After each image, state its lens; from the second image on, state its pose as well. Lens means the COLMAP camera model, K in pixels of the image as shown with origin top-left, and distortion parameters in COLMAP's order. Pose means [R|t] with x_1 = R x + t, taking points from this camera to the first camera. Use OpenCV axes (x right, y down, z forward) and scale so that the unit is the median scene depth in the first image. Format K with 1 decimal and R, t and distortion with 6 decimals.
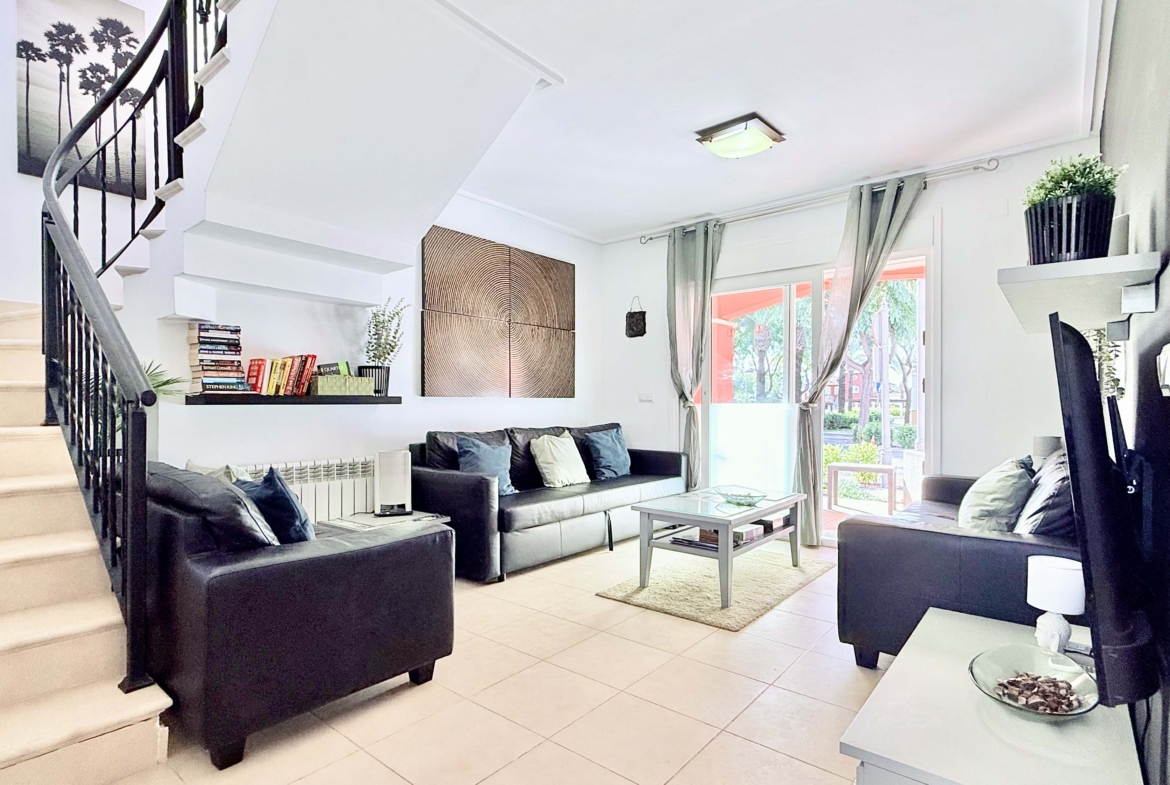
lens RADIAL K [[593.5, 0, 592.9], [0, 593.5, 399.2], [0, 0, 1]] dist [-0.004147, -0.001126]
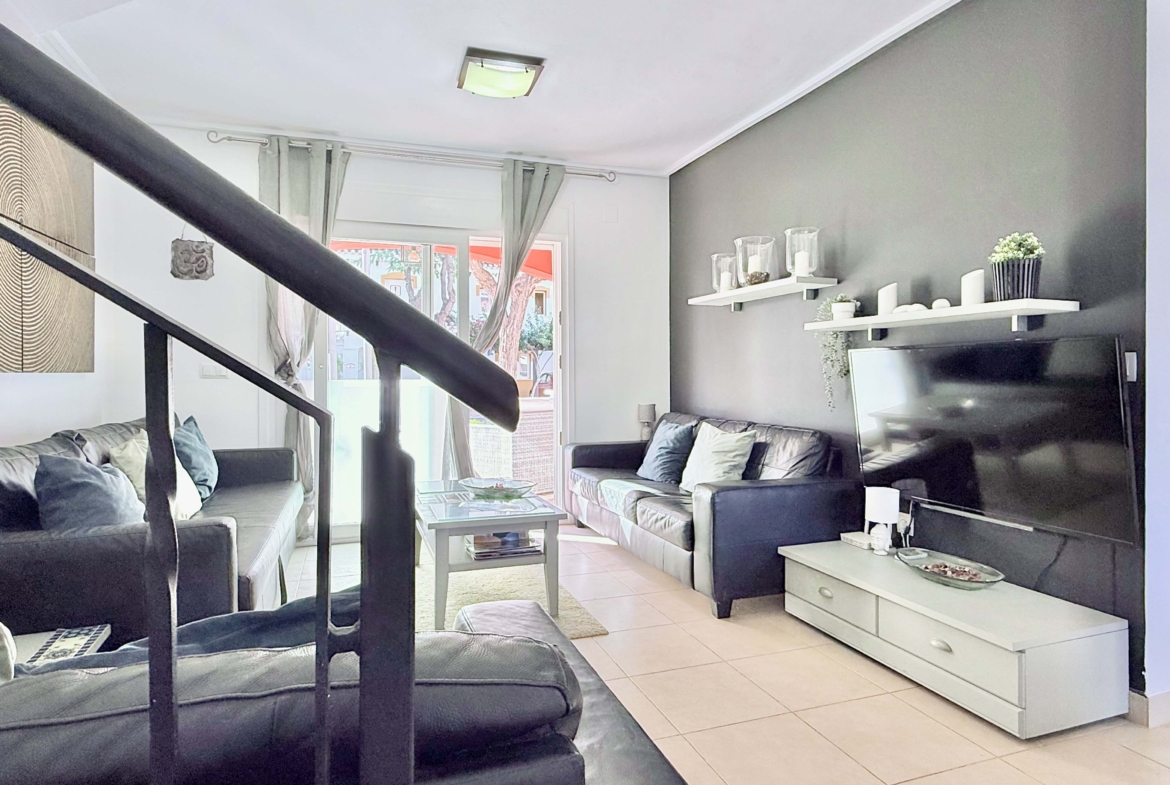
lens RADIAL K [[653.4, 0, 570.9], [0, 653.4, 370.9], [0, 0, 1]] dist [-0.009314, 0.001758]
pose [[0.512256, -0.001186, 0.858832, -0.456396], [-0.005352, 0.999975, 0.004573, -0.011974], [-0.858816, -0.006939, 0.512237, 0.369410]]
